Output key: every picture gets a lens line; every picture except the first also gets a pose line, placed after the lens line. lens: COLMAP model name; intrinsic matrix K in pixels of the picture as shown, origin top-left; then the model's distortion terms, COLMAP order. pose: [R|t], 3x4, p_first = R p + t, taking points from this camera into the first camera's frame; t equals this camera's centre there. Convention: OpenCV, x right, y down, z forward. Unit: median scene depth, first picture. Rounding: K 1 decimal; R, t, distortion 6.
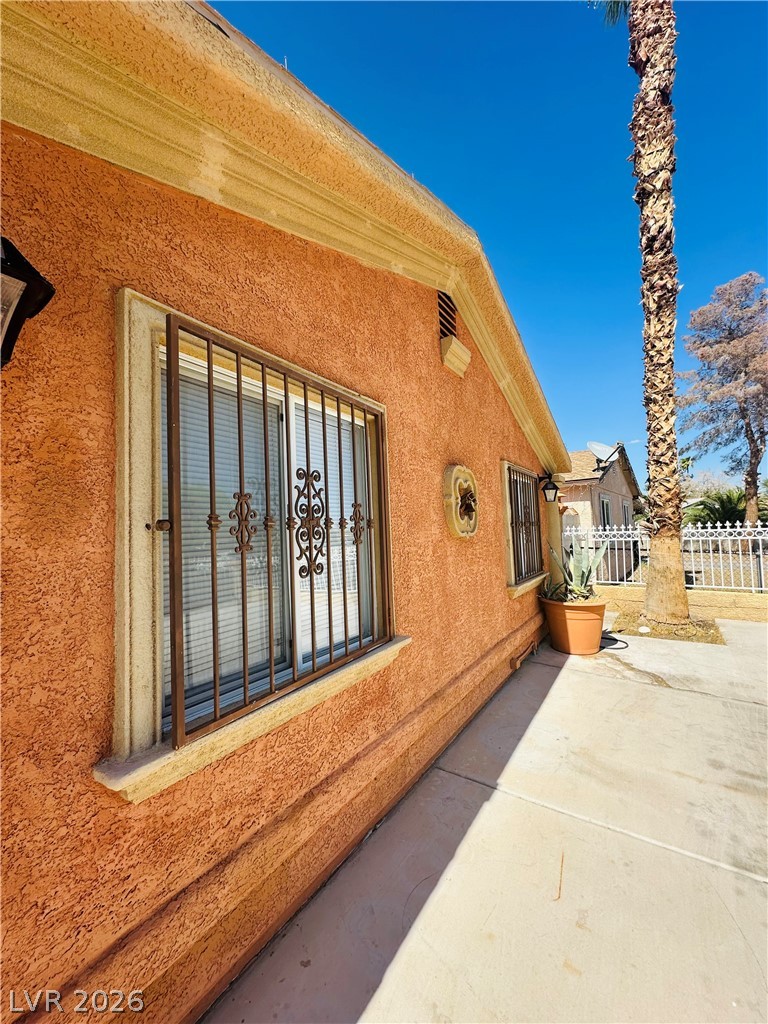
lens RADIAL K [[405.8, 0, 381.6], [0, 405.8, 512.7], [0, 0, 1]] dist [-0.001116, 0.000296]
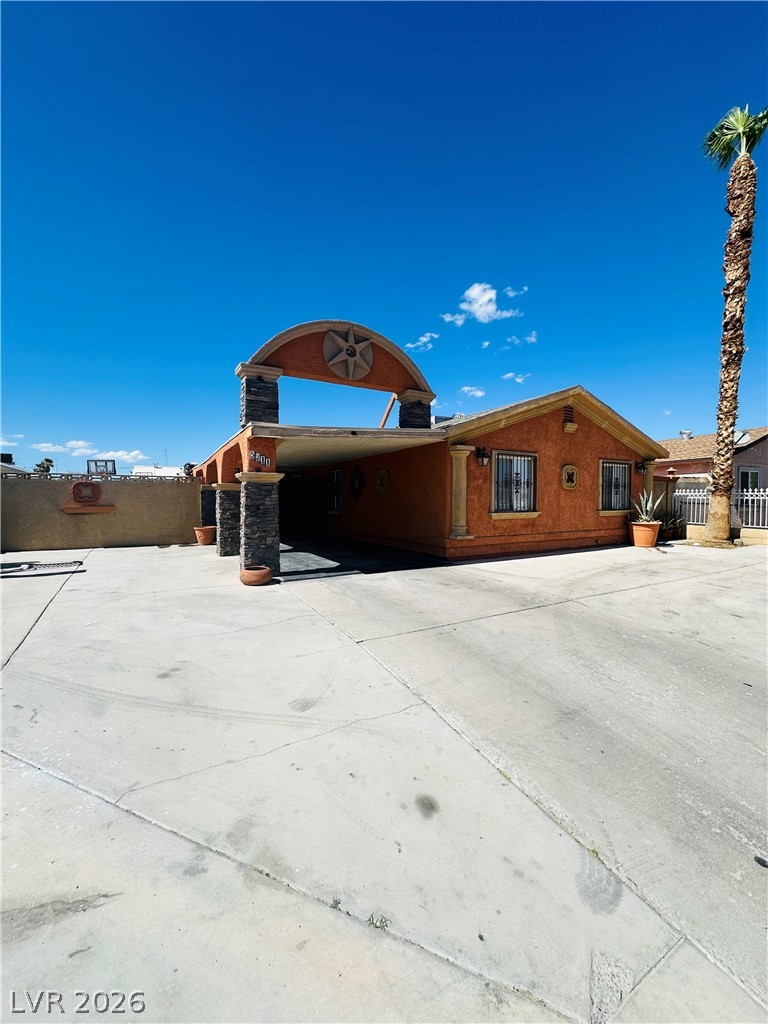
lens RADIAL K [[405.8, 0, 381.6], [0, 405.8, 512.7], [0, 0, 1]] dist [-0.001116, 0.000296]
pose [[0.888209, 0.052251, -0.456458, 0.489078], [-0.009928, 0.995463, 0.094631, -0.052162], [0.459331, -0.079521, 0.884698, -3.218351]]
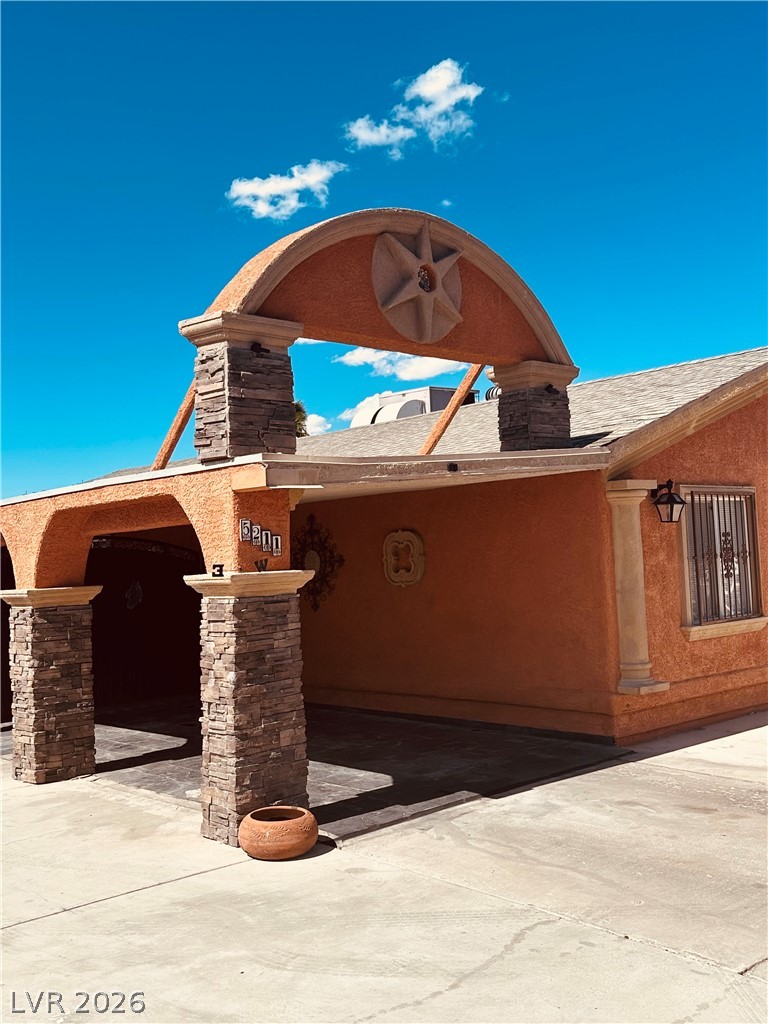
lens RADIAL K [[1030.8, 0, 387.7], [0, 1030.8, 511.6], [0, 0, 1]] dist [0.125267, -0.020559]
pose [[0.970346, -0.016074, -0.241184, -0.448009], [0.019748, 0.999723, 0.012825, -0.246322], [0.240911, -0.017208, 0.970395, -3.833960]]
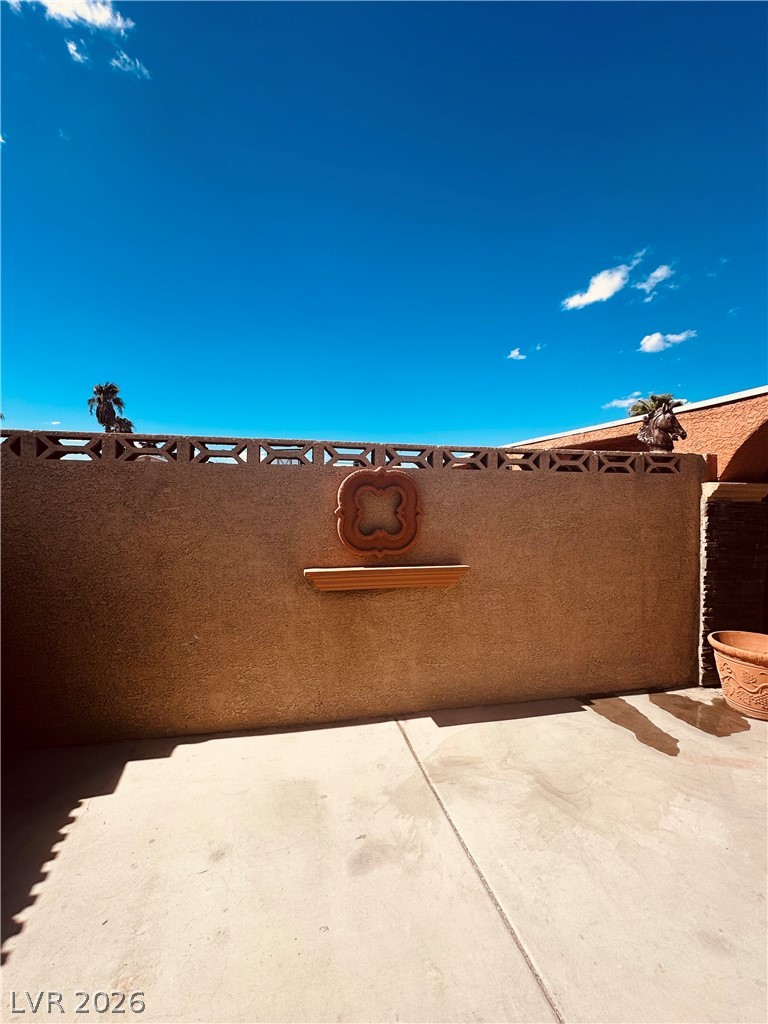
lens RADIAL K [[405.8, 0, 381.6], [0, 405.8, 512.7], [0, 0, 1]] dist [-0.001116, 0.000296]
pose [[0.722735, 0.077452, -0.686772, -3.496159], [-0.001350, 0.993857, 0.110663, 0.046426], [0.691124, -0.079053, 0.718399, -1.648790]]
